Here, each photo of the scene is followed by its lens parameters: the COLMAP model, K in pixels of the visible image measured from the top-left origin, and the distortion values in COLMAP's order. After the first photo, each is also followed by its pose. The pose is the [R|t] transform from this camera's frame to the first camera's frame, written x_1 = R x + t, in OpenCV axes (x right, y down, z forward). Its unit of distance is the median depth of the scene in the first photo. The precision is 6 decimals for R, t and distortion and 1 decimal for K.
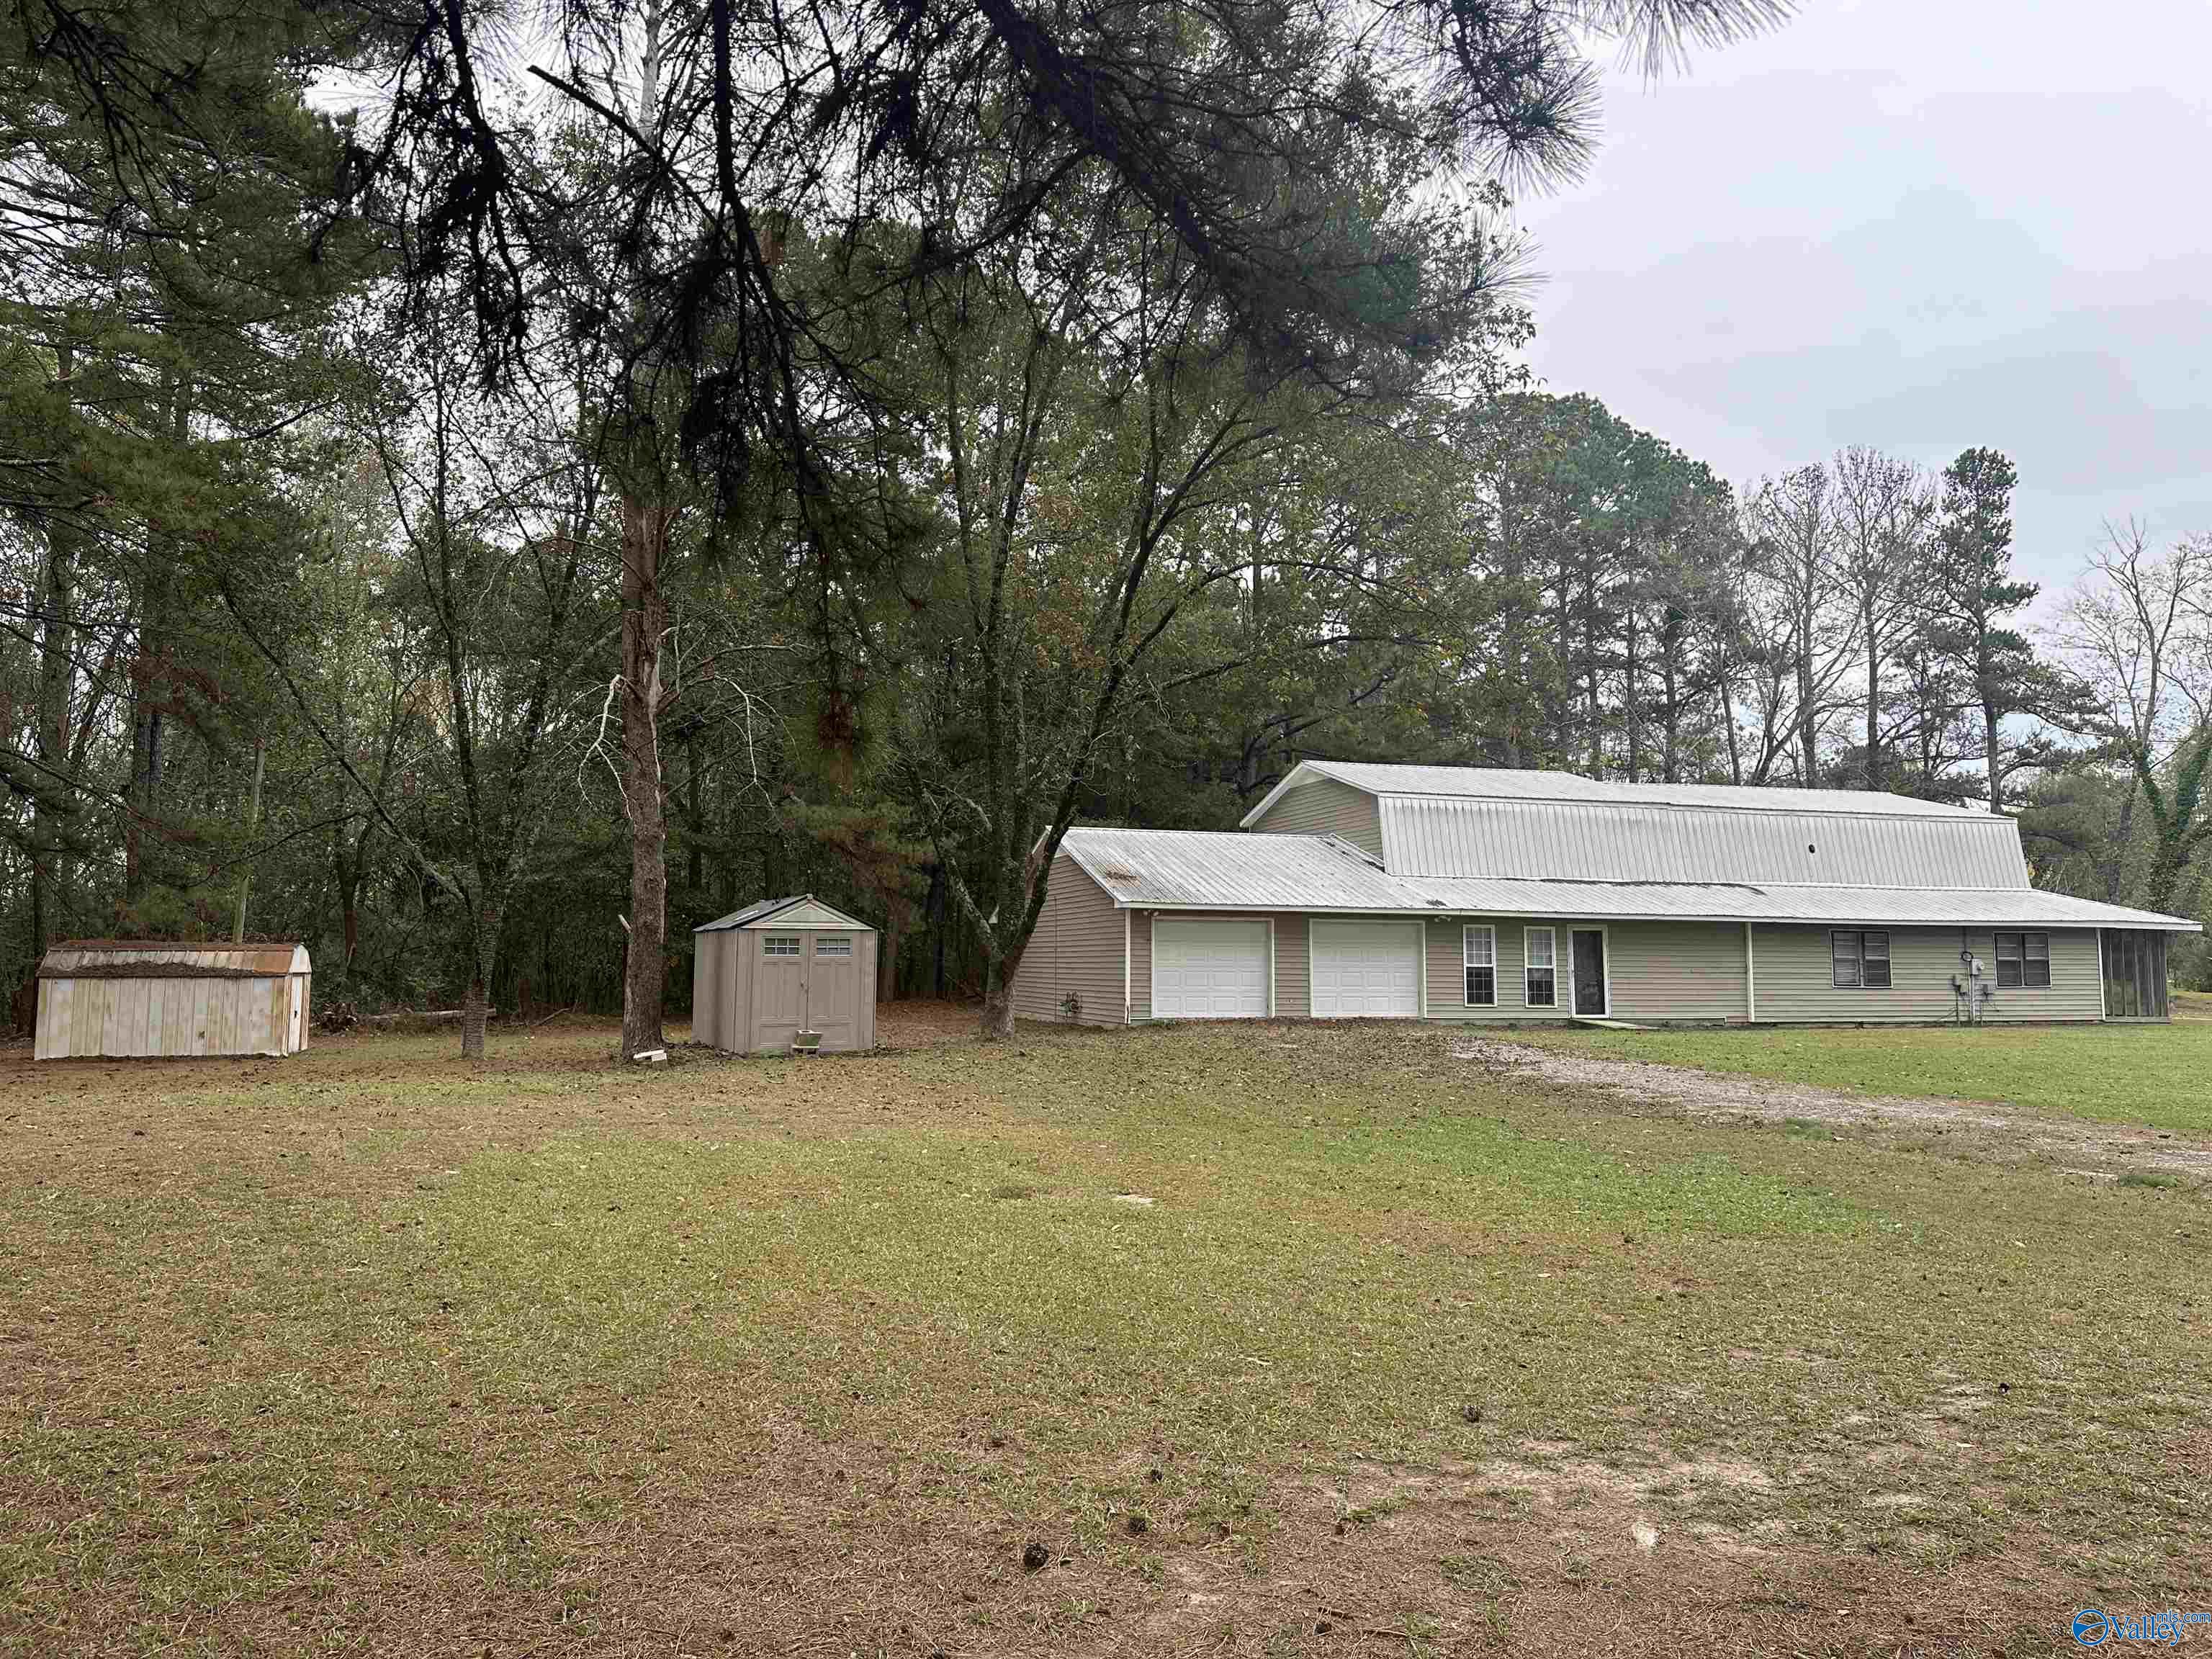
lens RADIAL K [[1569.3, 0, 1106.0], [0, 1569.3, 829.5], [0, 0, 1]] dist [0.026911, -0.002758]
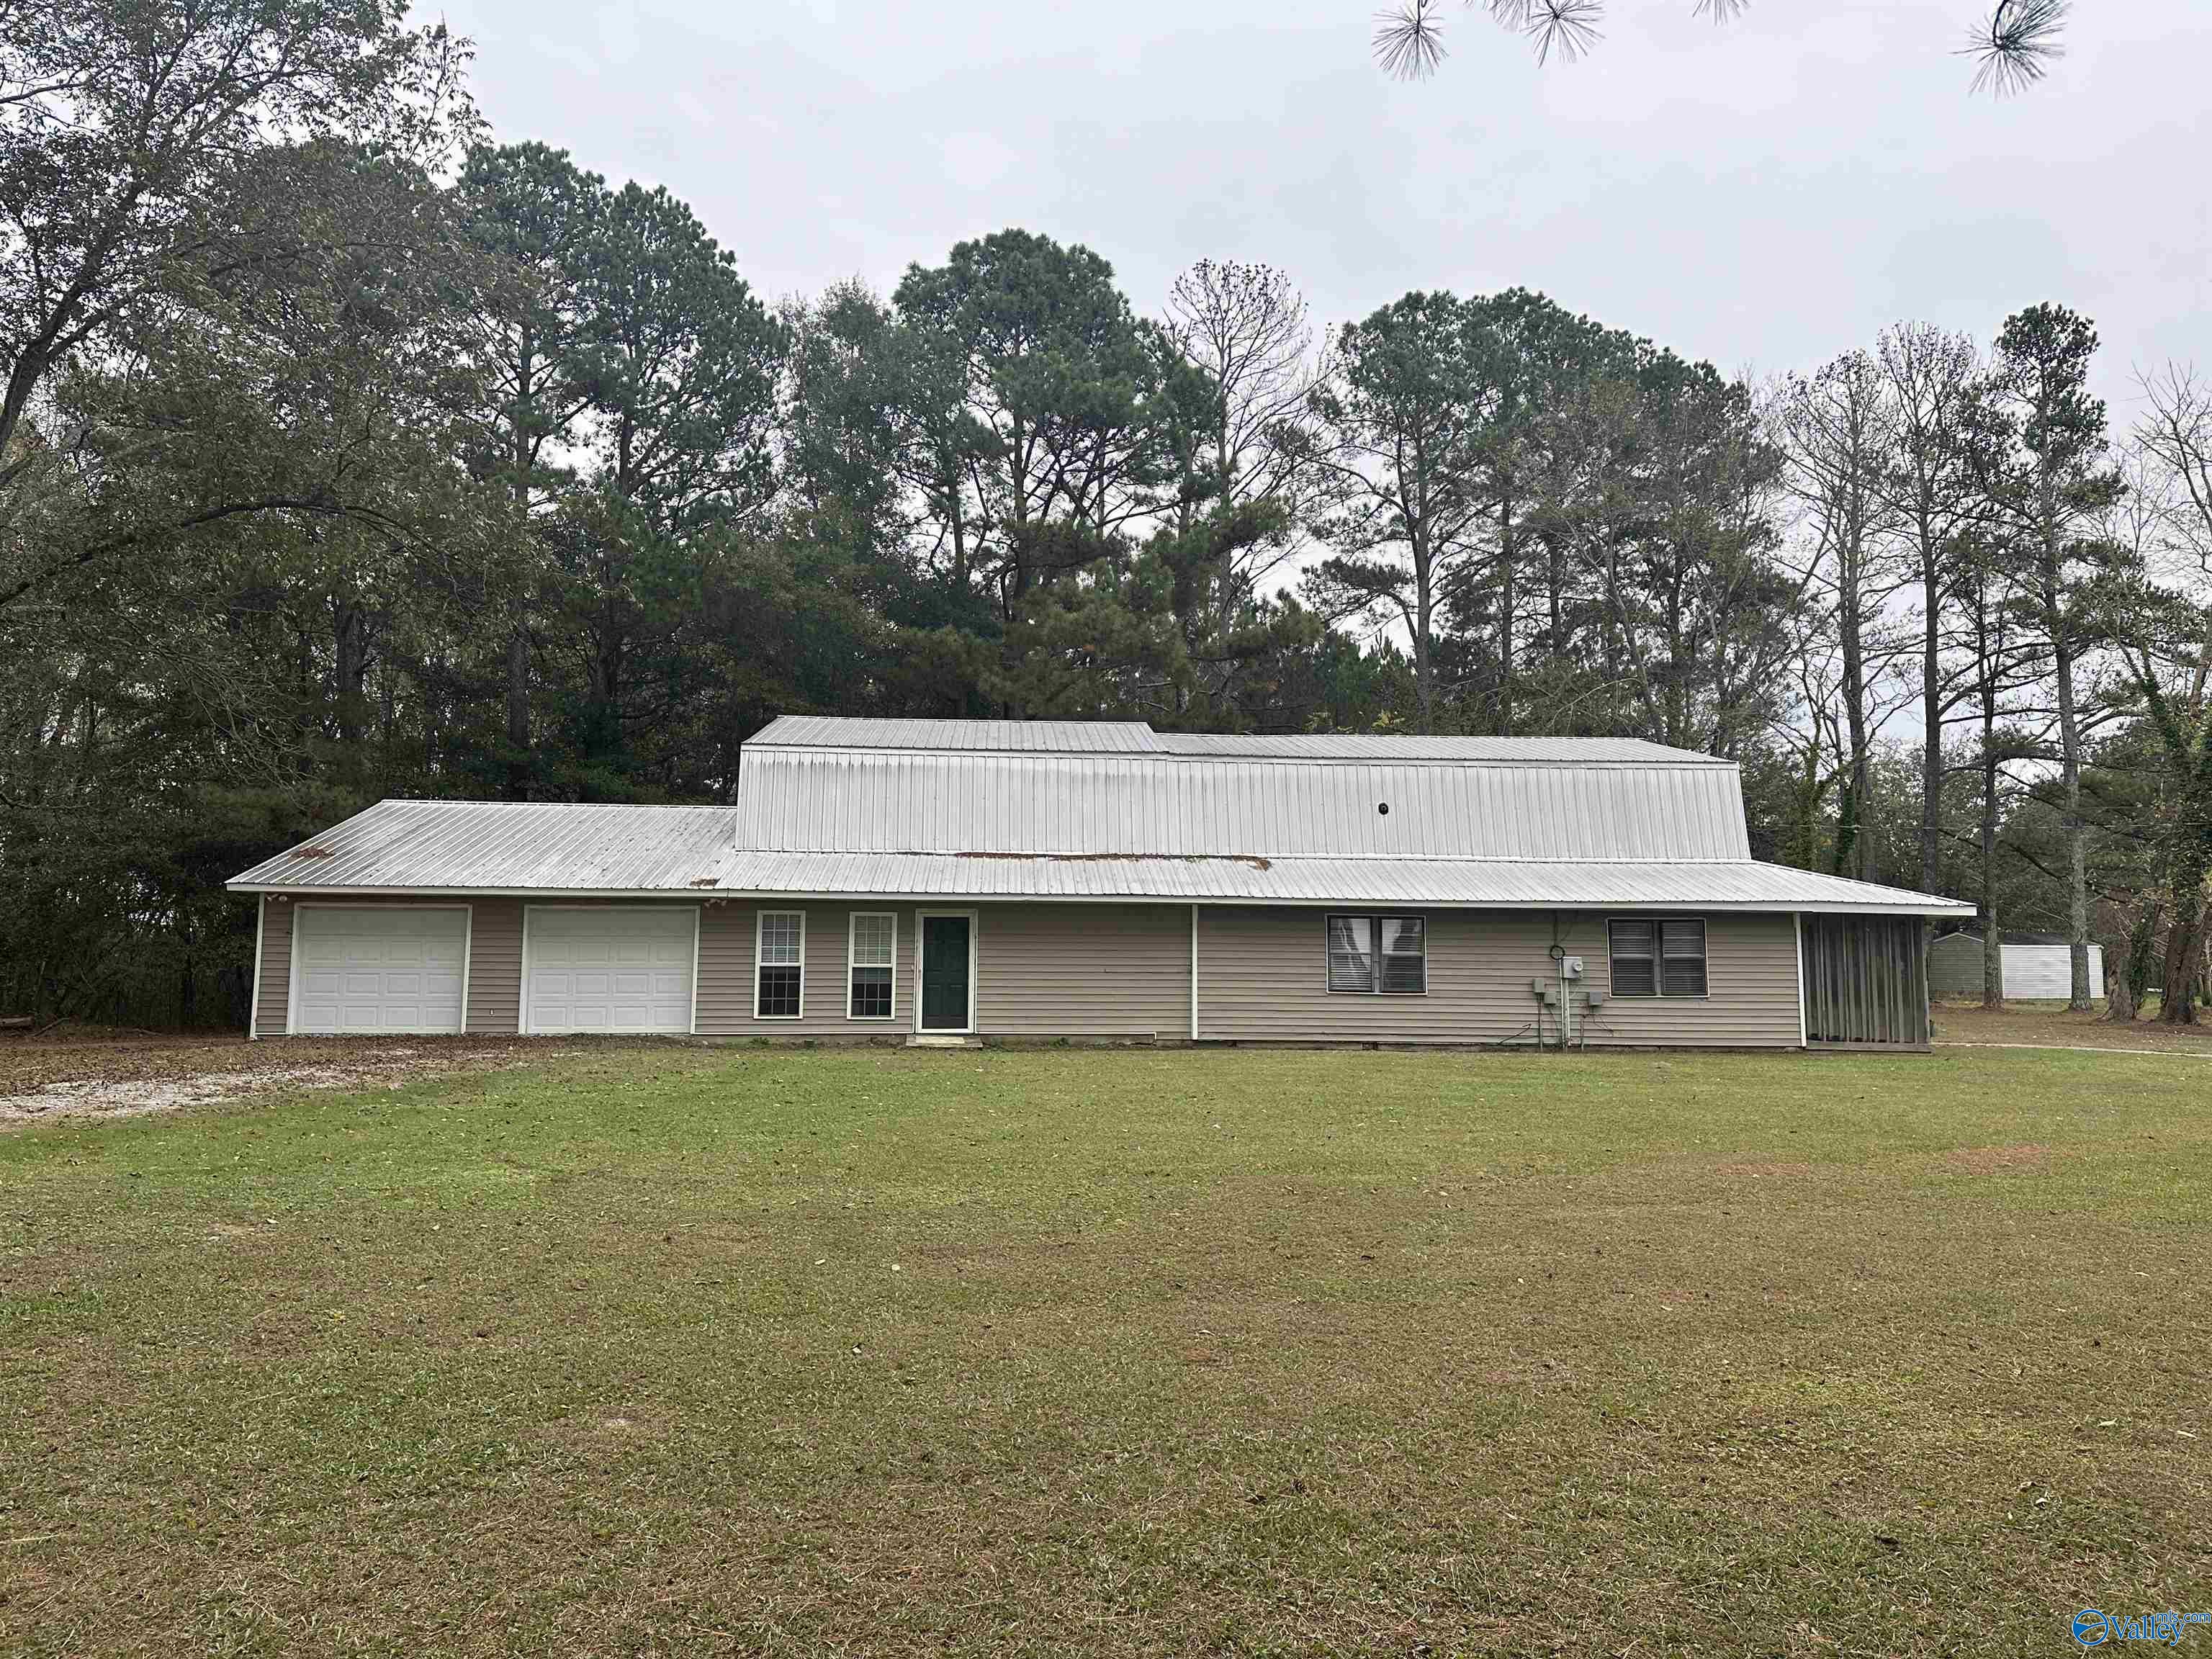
lens RADIAL K [[1536.3, 0, 1082.2], [0, 1536.3, 834.2], [0, 0, 1]] dist [0.166852, -0.202372]
pose [[0.973907, -0.021741, -0.225904, 0.502692], [0.019042, 0.999719, -0.014117, 0.033672], [0.226148, 0.009447, 0.974047, 0.277186]]
